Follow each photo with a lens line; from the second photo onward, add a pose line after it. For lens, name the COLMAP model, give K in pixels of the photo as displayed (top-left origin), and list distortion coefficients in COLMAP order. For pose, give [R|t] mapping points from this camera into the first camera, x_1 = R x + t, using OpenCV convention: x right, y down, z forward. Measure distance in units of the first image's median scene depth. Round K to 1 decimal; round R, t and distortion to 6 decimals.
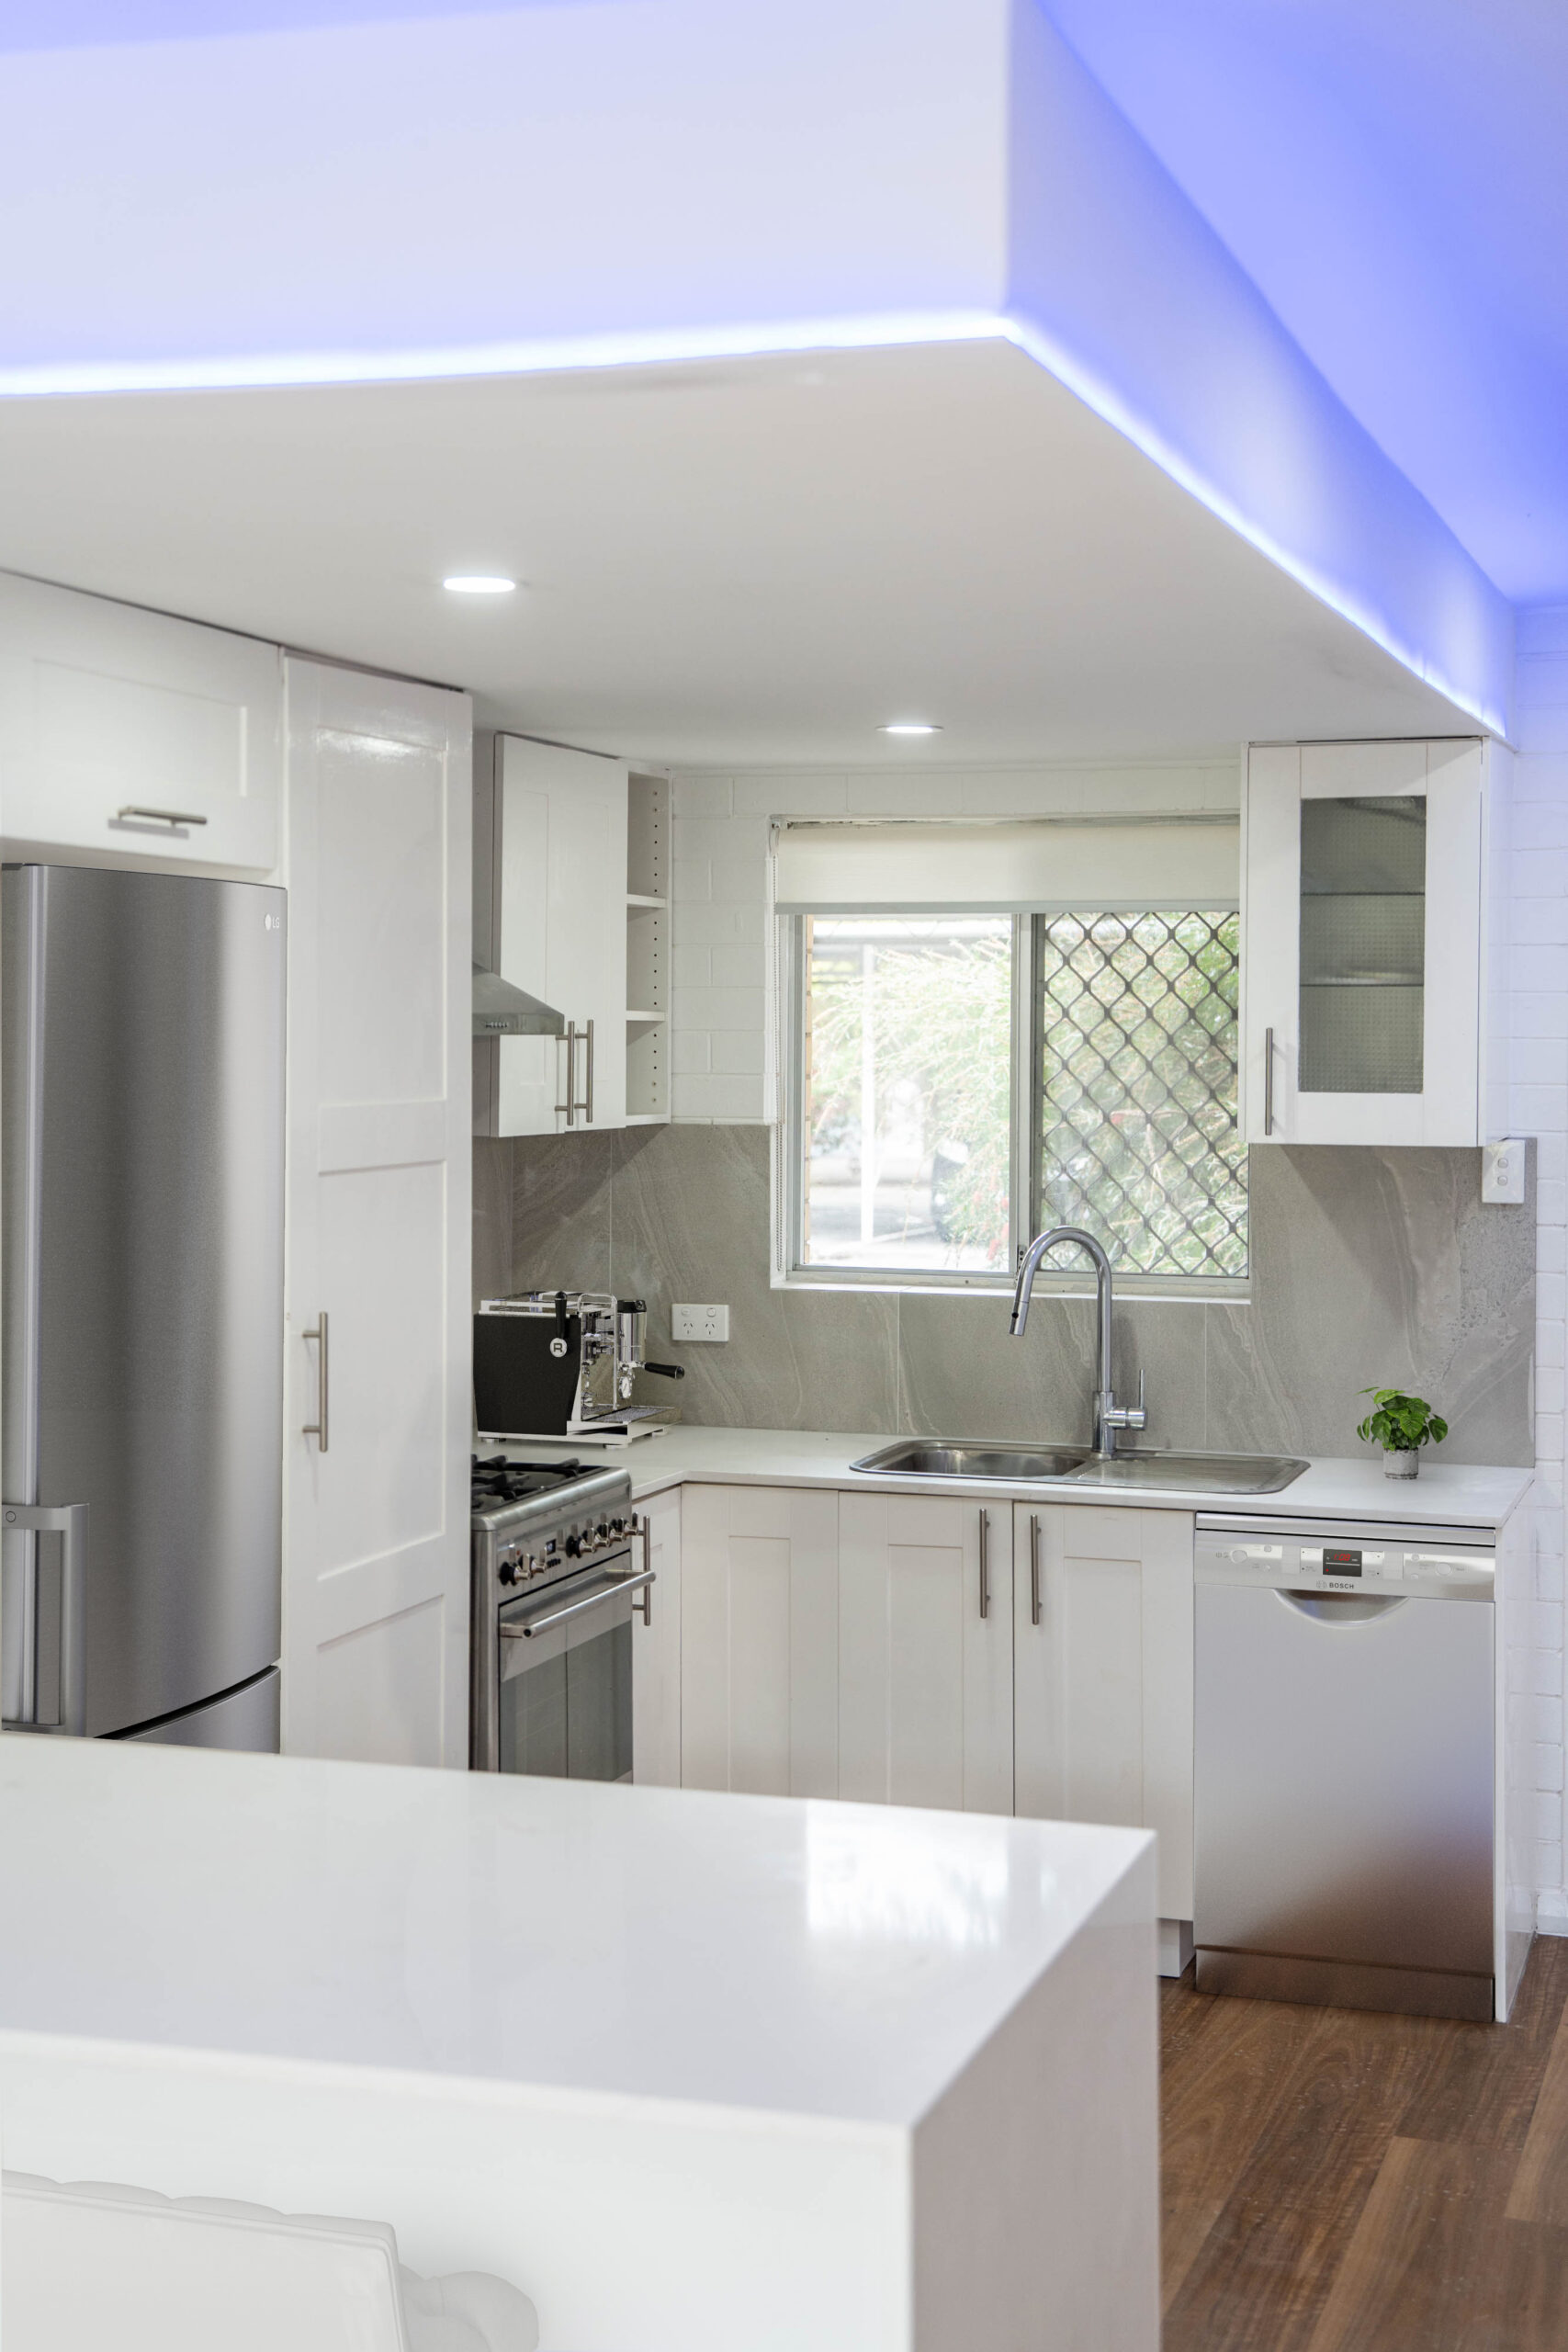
lens RADIAL K [[3293.9, 0, 827.7], [0, 3293.9, 1081.3], [0, 0, 1]] dist [0.153515, 0.000000]
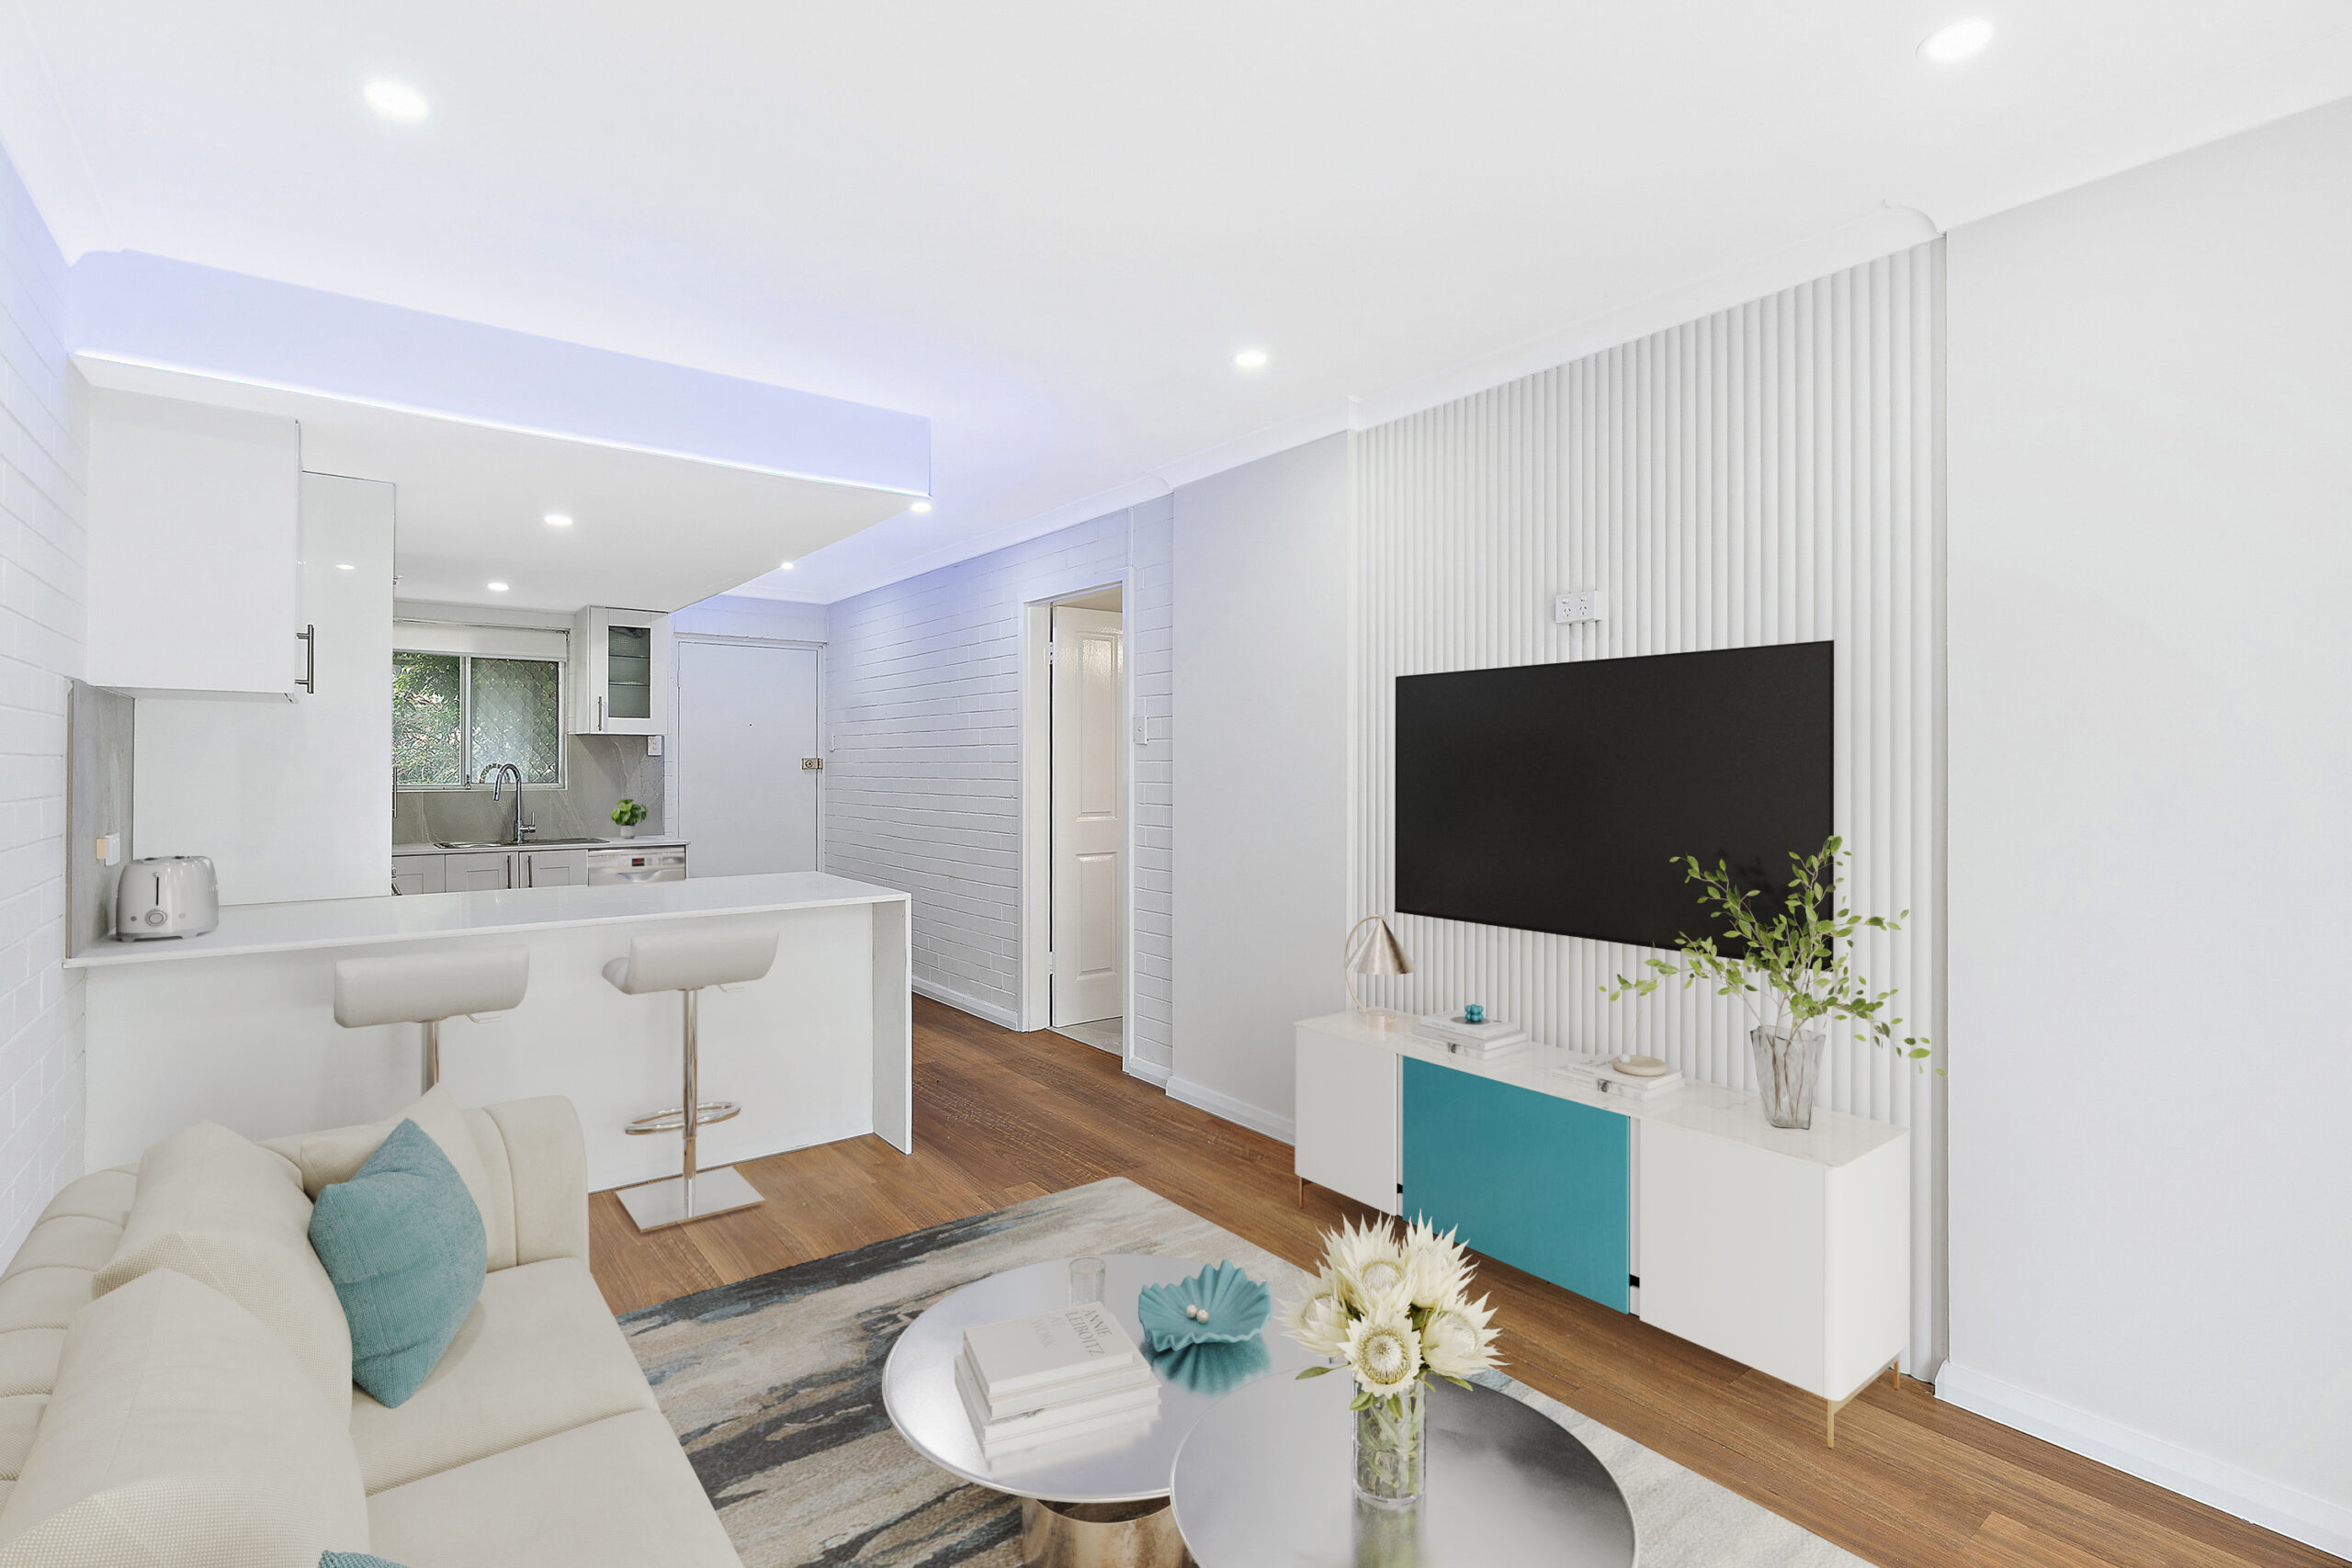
lens RADIAL K [[1088.4, 0, 1209.6], [0, 1088.4, 786.9], [0, 0, 1]] dist [-0.003454, 0.002081]
pose [[0.546912, -0.022255, 0.836895, -0.423231], [0.019273, 0.999716, 0.013990, 0.067447], [-0.836969, 0.008478, 0.547185, -0.057601]]
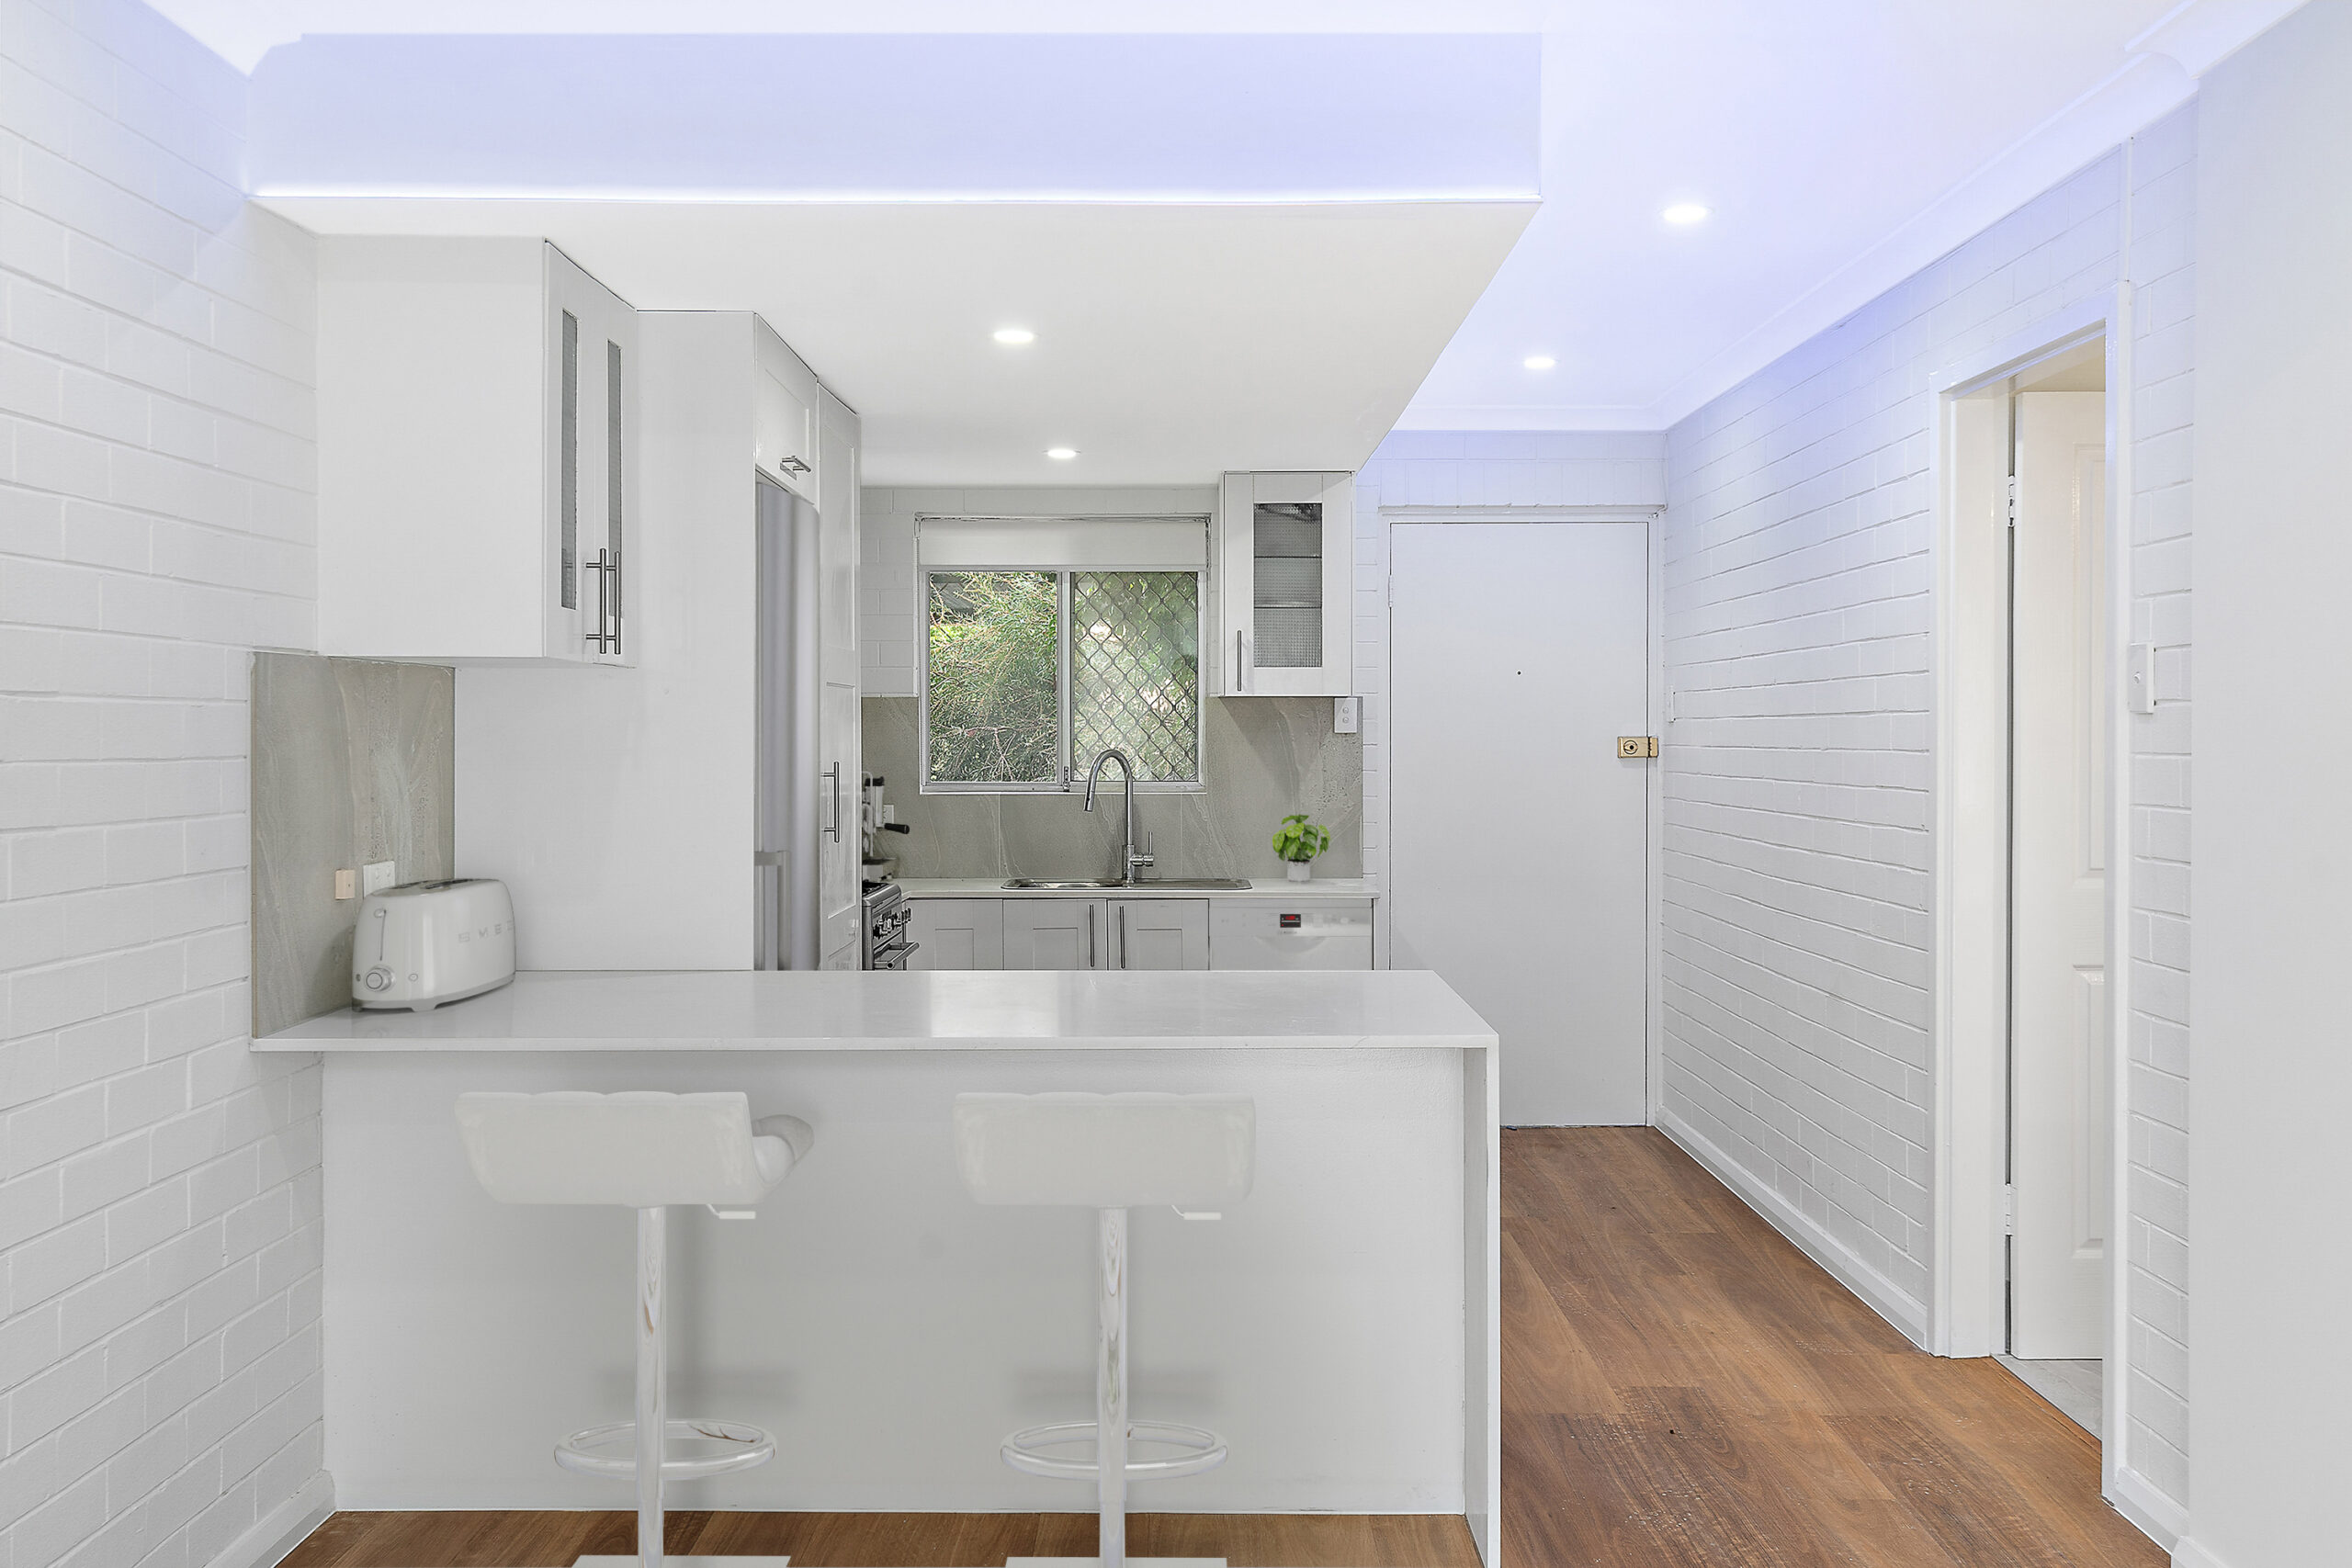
lens RADIAL K [[2184.9, 0, 1221.2], [0, 2184.9, 779.2], [0, 0, 1]] dist [-0.011812, 0.000000]
pose [[0.948776, -0.013635, 0.315656, -0.251155], [0.013426, 0.999906, 0.002836, 0.061033], [-0.315665, 0.001547, 0.948869, -0.117359]]
